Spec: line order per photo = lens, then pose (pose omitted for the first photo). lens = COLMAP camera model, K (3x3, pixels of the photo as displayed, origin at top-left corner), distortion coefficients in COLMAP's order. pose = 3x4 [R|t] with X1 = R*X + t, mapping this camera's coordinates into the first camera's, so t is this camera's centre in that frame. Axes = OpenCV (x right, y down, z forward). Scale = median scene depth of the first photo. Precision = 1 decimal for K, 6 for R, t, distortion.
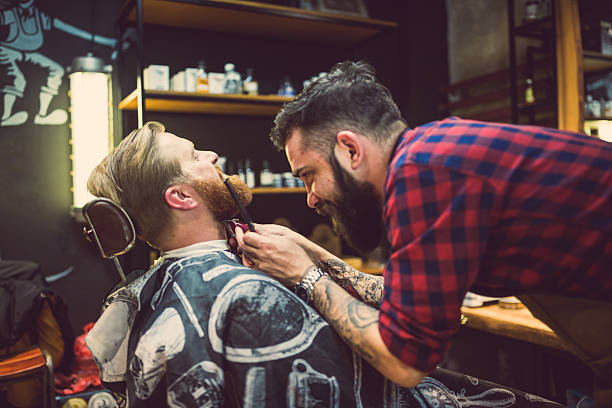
lens RADIAL K [[540.7, 0, 269.7], [0, 540.7, 206.3], [0, 0, 1]] dist [-0.033508, 0.002140]
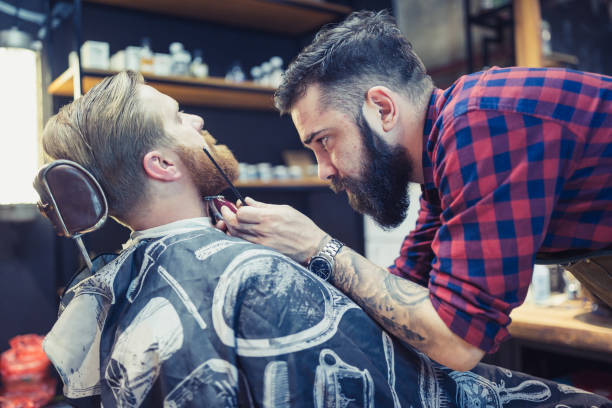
lens RADIAL K [[556.4, 0, 279.7], [0, 556.4, 196.6], [0, 0, 1]] dist [-0.003380, -0.010950]
pose [[0.989841, -0.023524, 0.140217, -0.124334], [0.027350, 0.999303, -0.025421, 0.071461], [-0.139521, 0.028998, 0.989794, 0.169740]]
